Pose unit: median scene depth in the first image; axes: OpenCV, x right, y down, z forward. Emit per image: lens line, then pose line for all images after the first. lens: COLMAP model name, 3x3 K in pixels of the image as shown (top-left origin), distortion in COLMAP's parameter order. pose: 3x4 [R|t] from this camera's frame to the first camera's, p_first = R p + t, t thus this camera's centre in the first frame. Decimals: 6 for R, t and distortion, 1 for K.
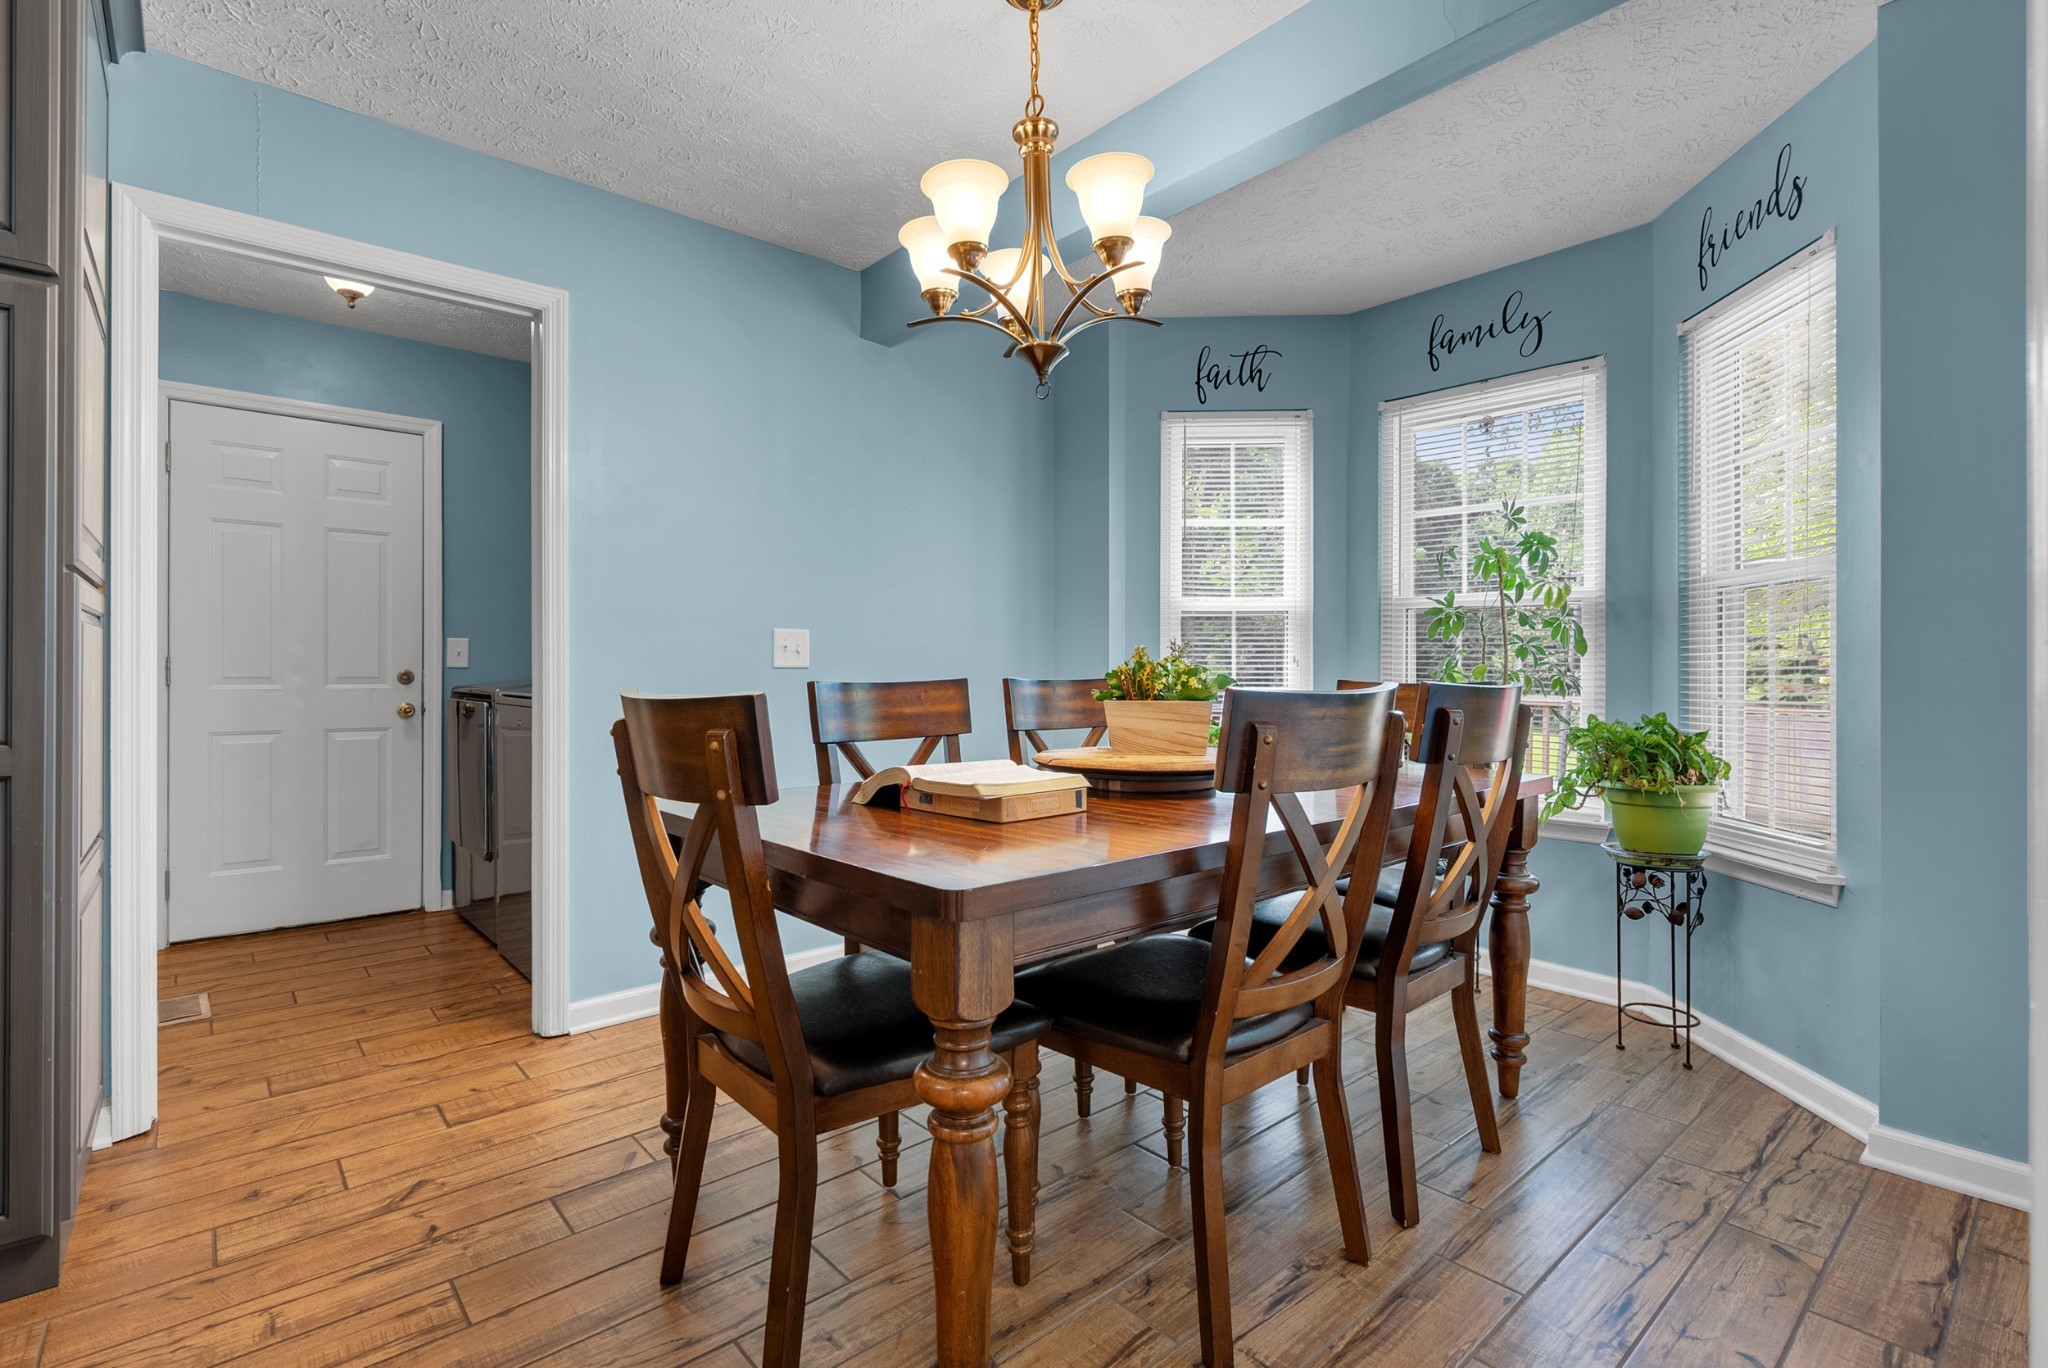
lens RADIAL K [[934.5, 0, 1033.0], [0, 934.5, 671.5], [0, 0, 1]] dist [-0.012174, 0.003096]
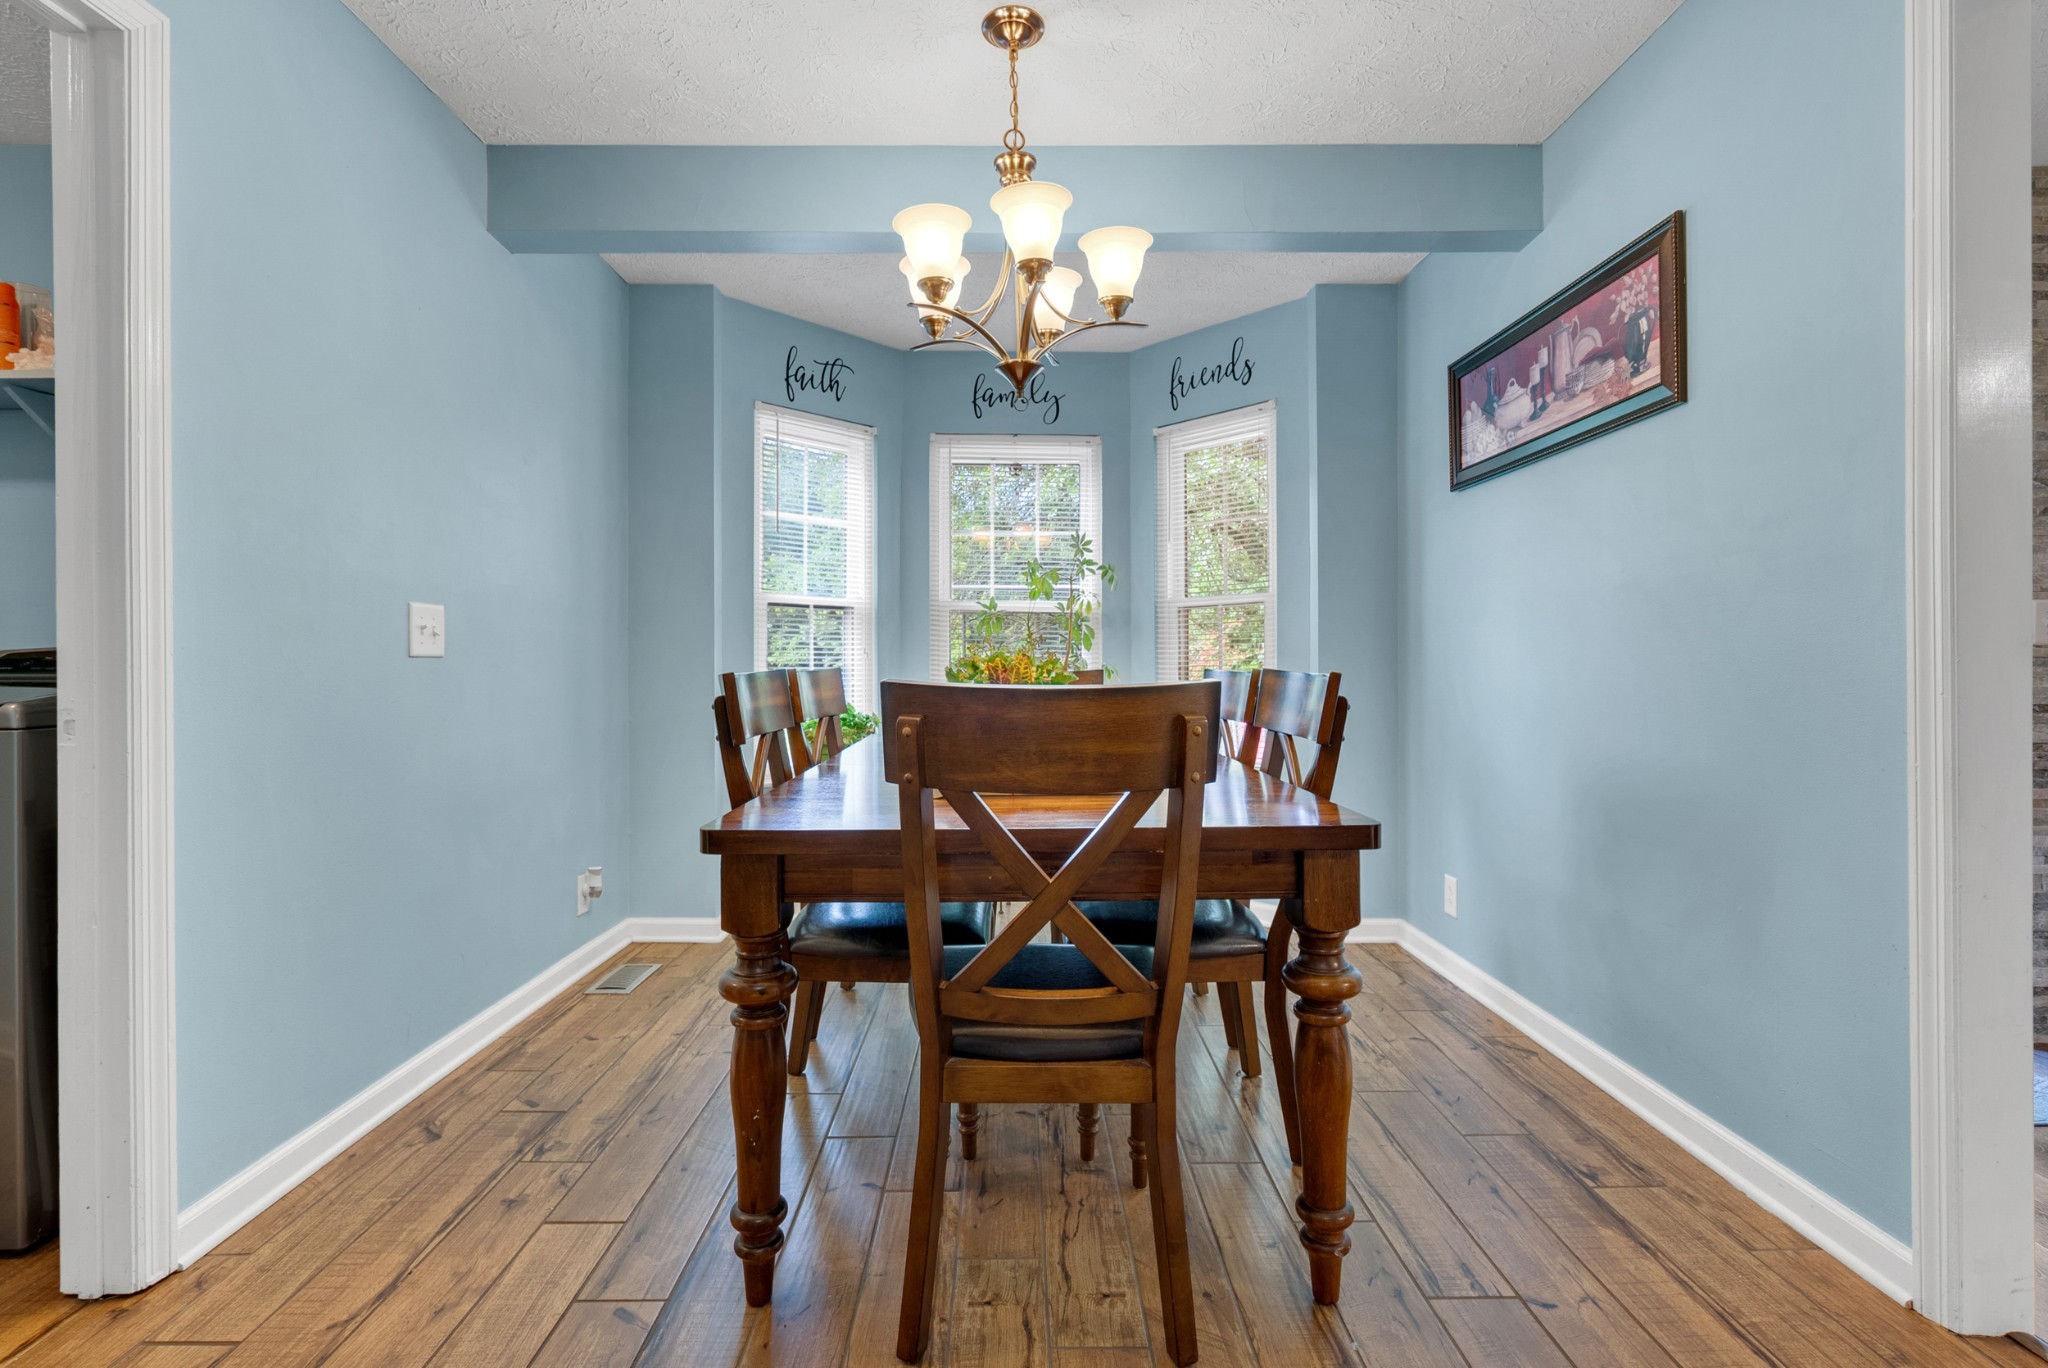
lens RADIAL K [[934.5, 0, 1022.5], [0, 934.5, 673.2], [0, 0, 1]] dist [-0.012174, 0.003096]
pose [[0.637845, -0.012152, 0.770069, -0.661869], [0.010787, 0.999918, 0.006844, 0.011490], [-0.770089, 0.003942, 0.637924, 0.221502]]
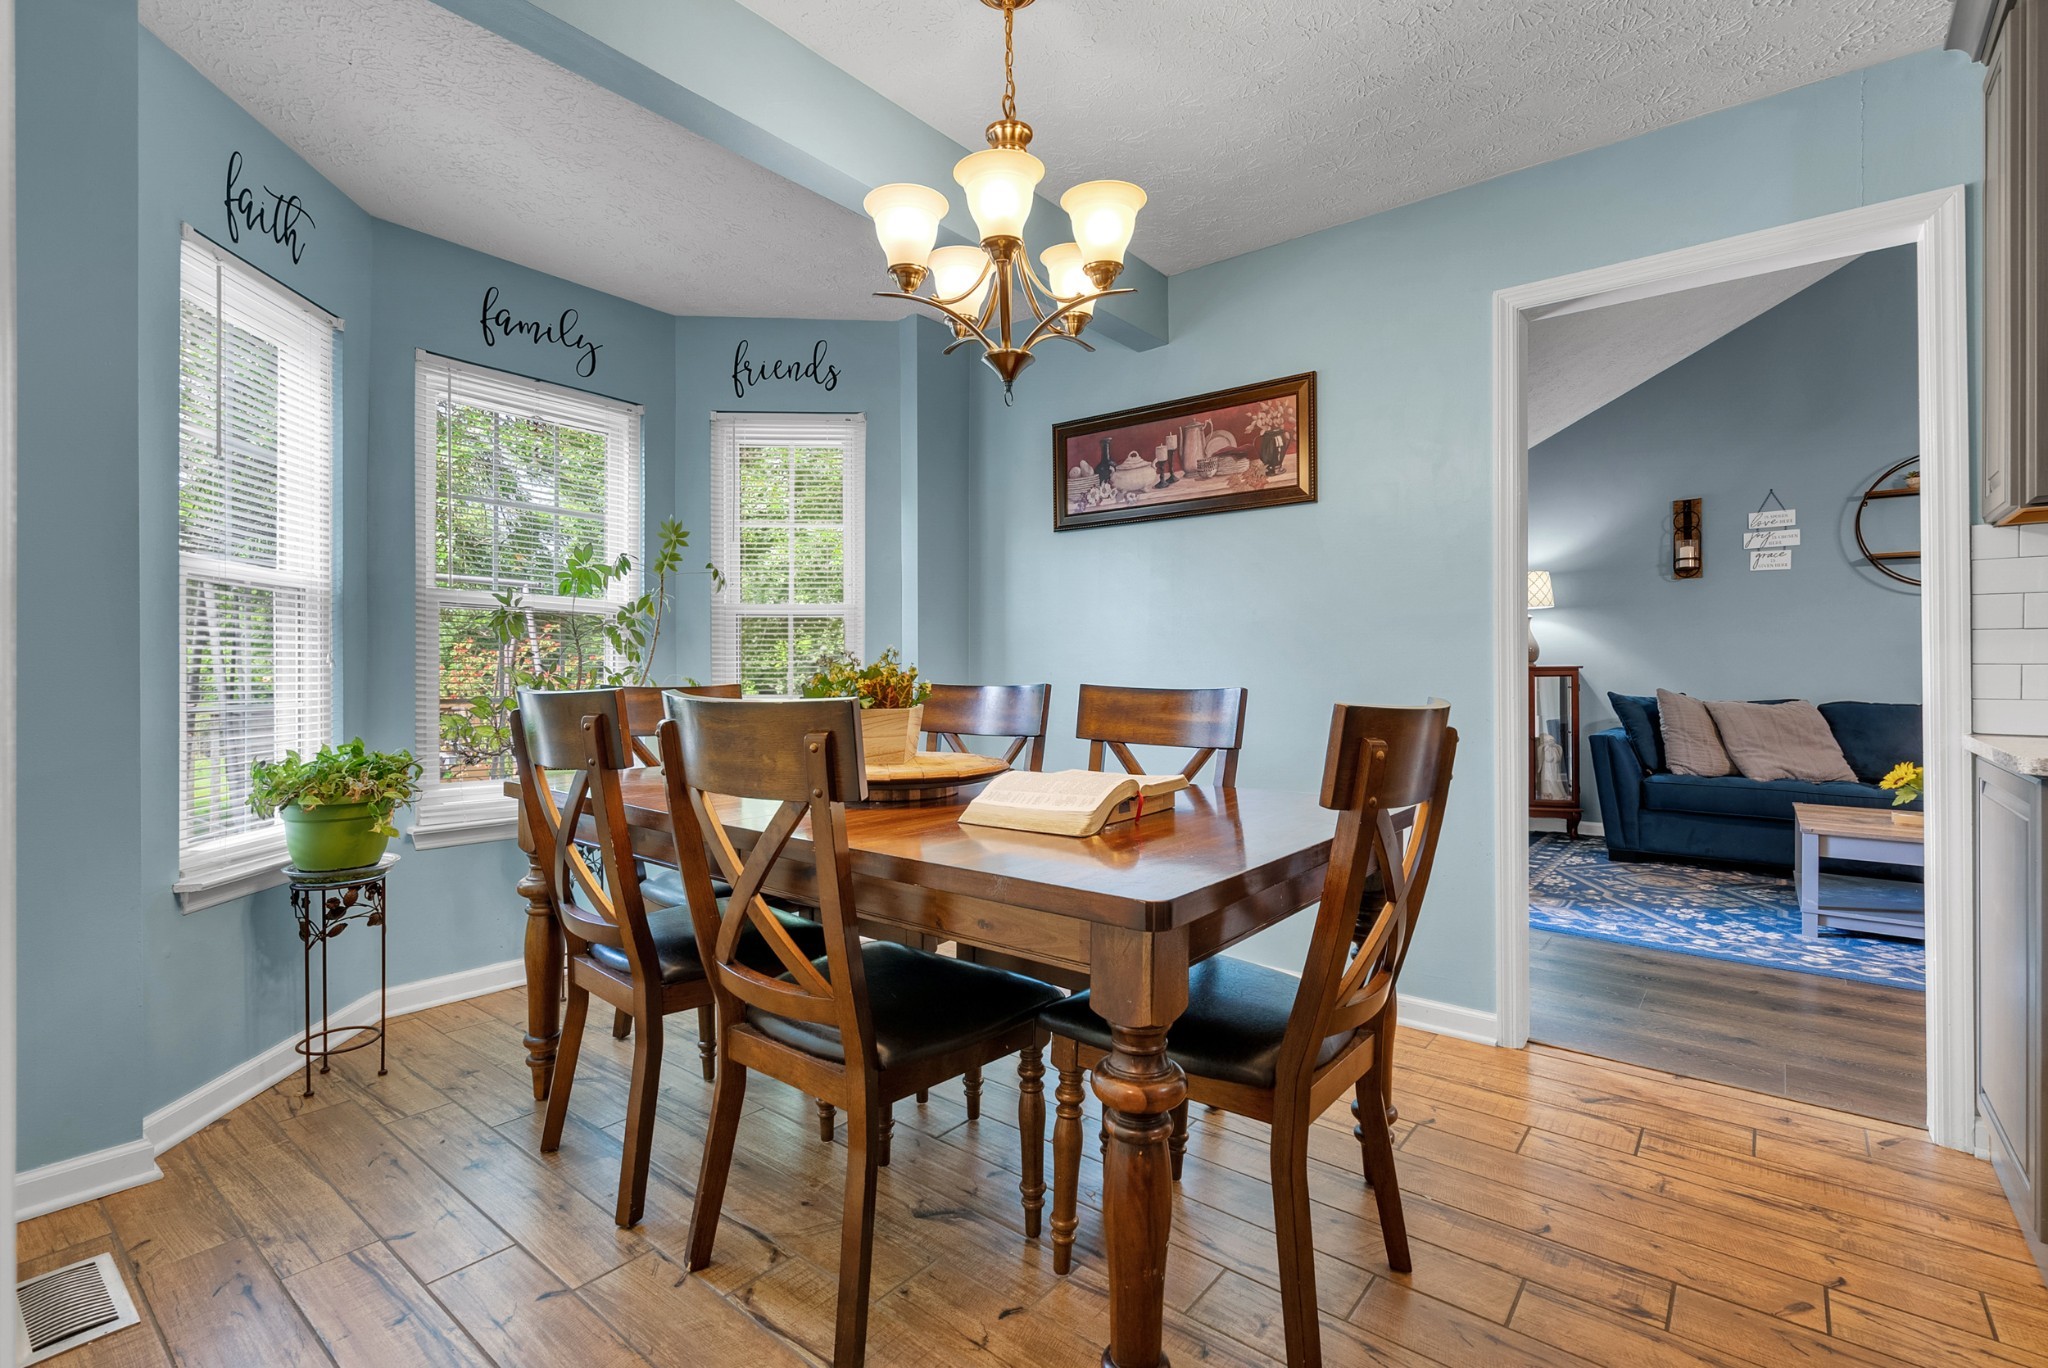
lens RADIAL K [[934.5, 0, 1032.8], [0, 934.5, 680.1], [0, 0, 1]] dist [-0.012174, 0.003096]
pose [[-0.194303, -0.012039, 0.980868, -0.774076], [0.006180, 0.999890, 0.013496, -0.002776], [-0.980922, 0.008684, -0.194207, 0.884854]]
